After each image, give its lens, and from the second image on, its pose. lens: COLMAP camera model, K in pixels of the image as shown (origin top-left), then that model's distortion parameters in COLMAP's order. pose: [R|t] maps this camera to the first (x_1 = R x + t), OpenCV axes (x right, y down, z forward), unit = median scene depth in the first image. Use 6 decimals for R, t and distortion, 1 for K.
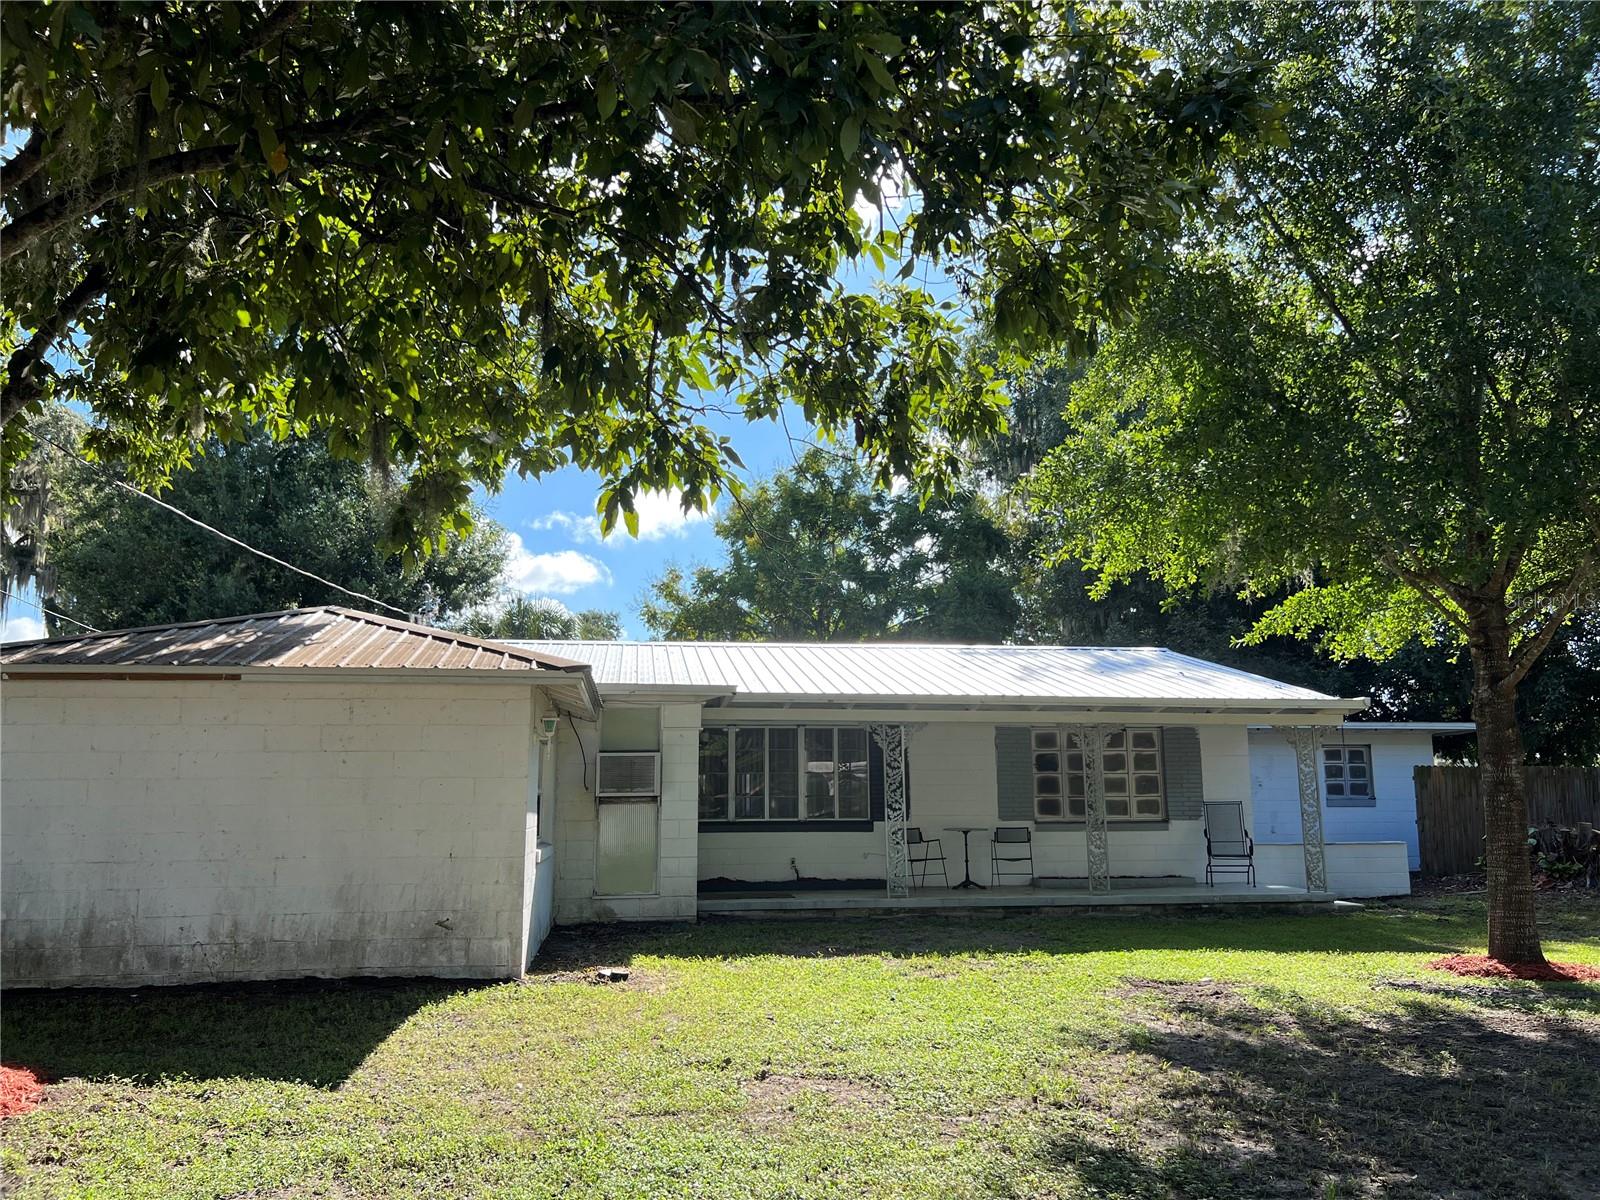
lens RADIAL K [[1210.7, 0, 800.8], [0, 1210.7, 592.3], [0, 0, 1]] dist [0.047767, -0.031019]
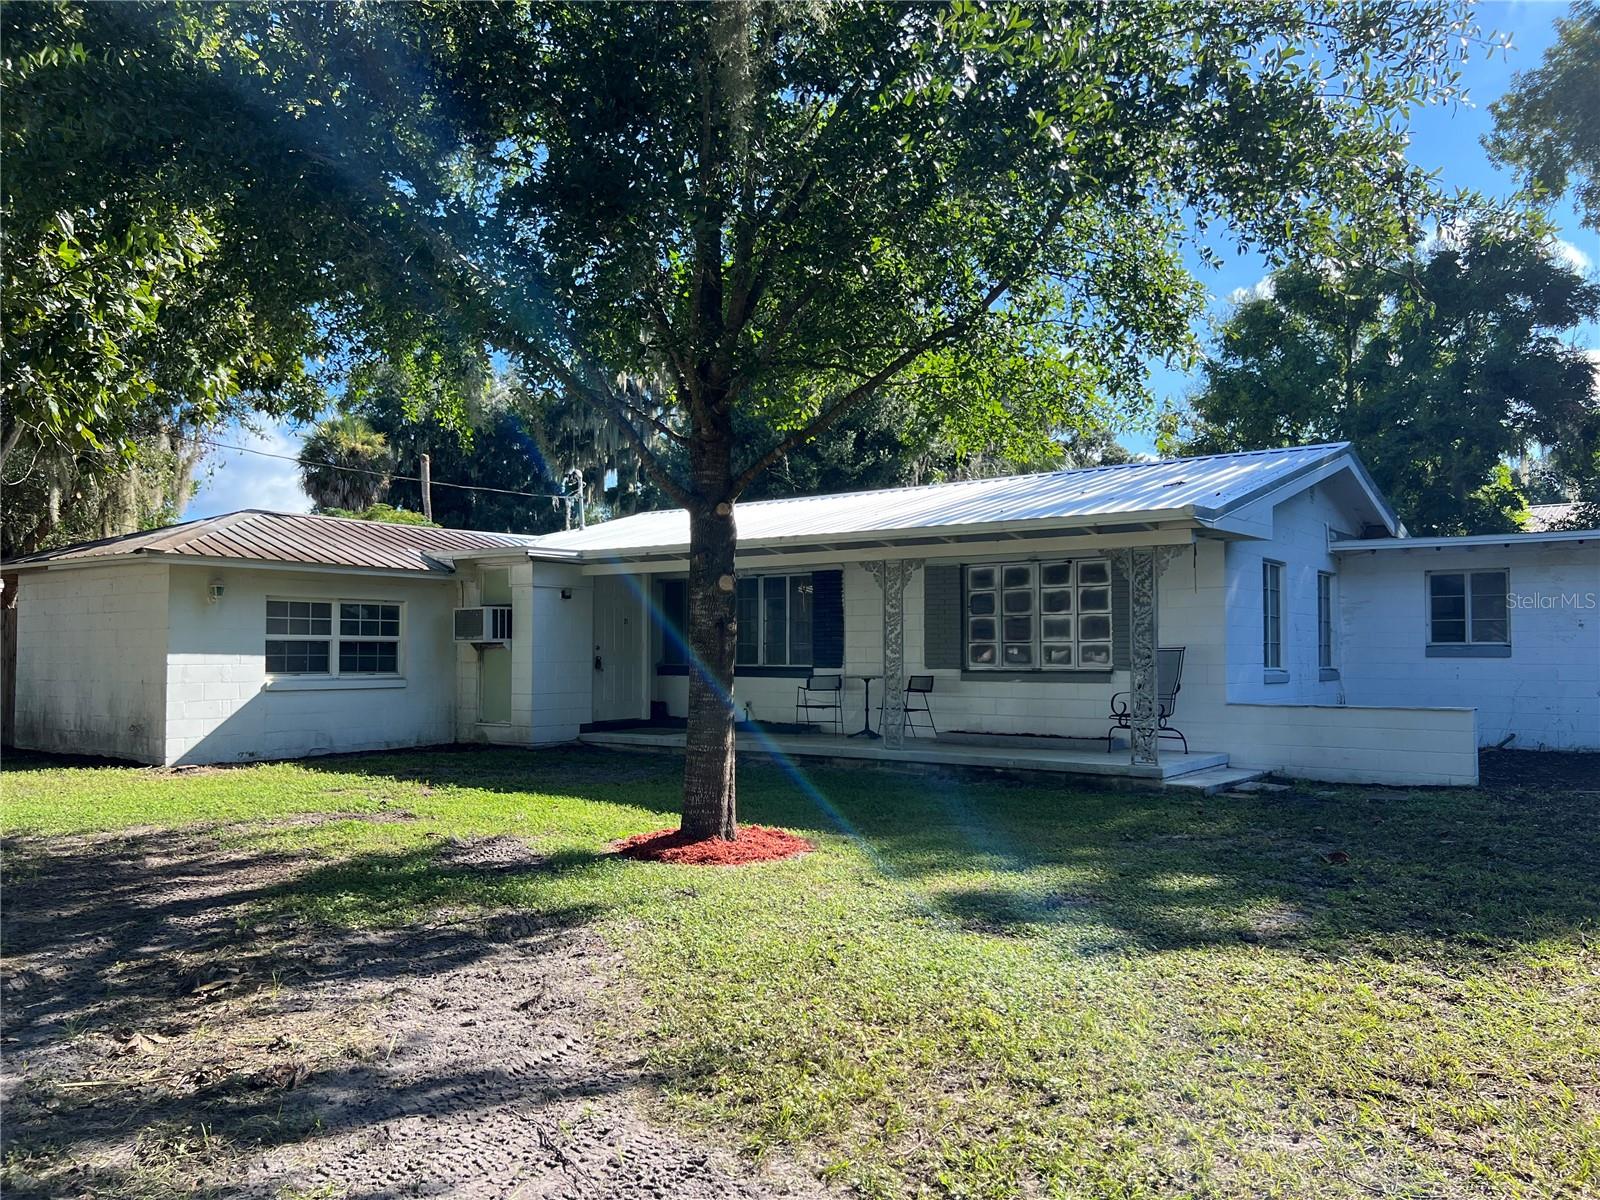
lens RADIAL K [[1210.7, 0, 802.1], [0, 1210.7, 601.7], [0, 0, 1]] dist [0.047767, -0.031019]
pose [[0.701800, -0.025654, -0.711912, 0.734526], [0.118608, 0.989610, 0.081262, 0.052692], [0.702430, -0.141469, 0.697552, 0.302729]]
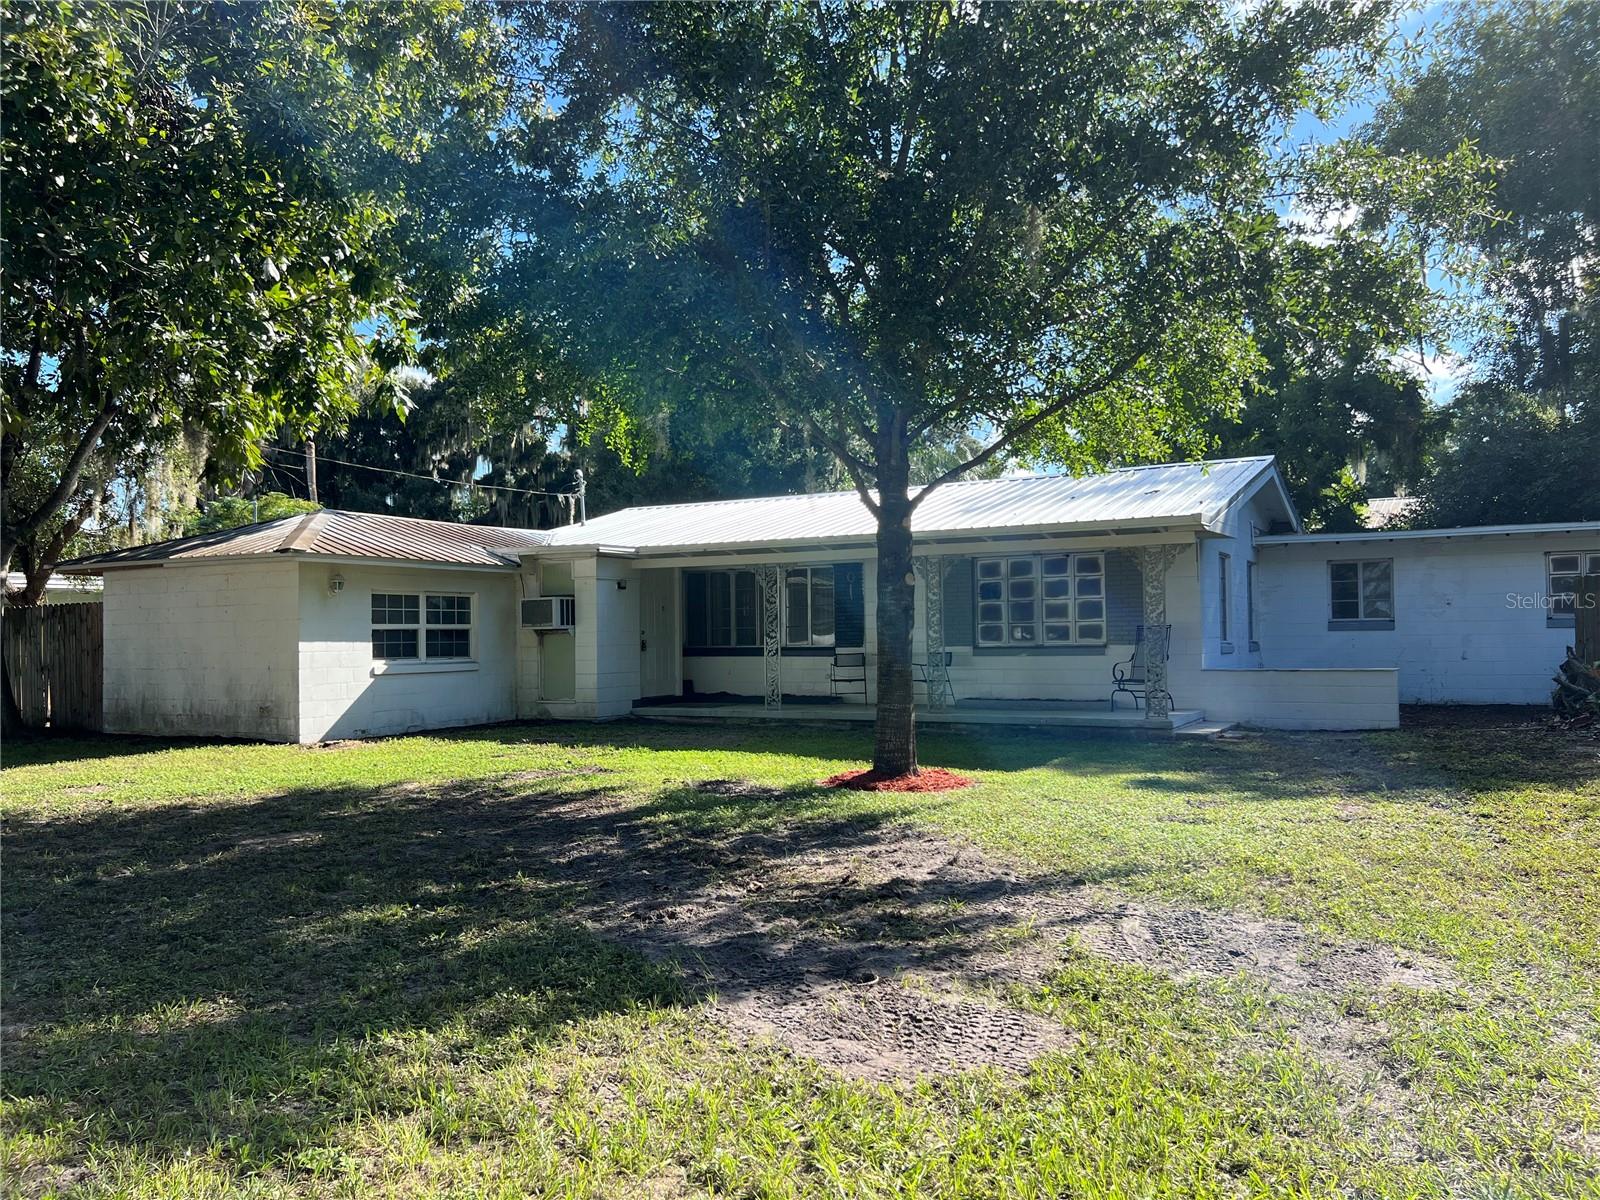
lens RADIAL K [[1210.7, 0, 803.4], [0, 1210.7, 603.5], [0, 0, 1]] dist [0.047767, -0.031019]
pose [[0.794572, -0.022594, -0.606750, 0.706576], [0.113920, 0.987108, 0.112427, 0.016064], [0.596387, -0.158453, 0.786902, 0.087822]]
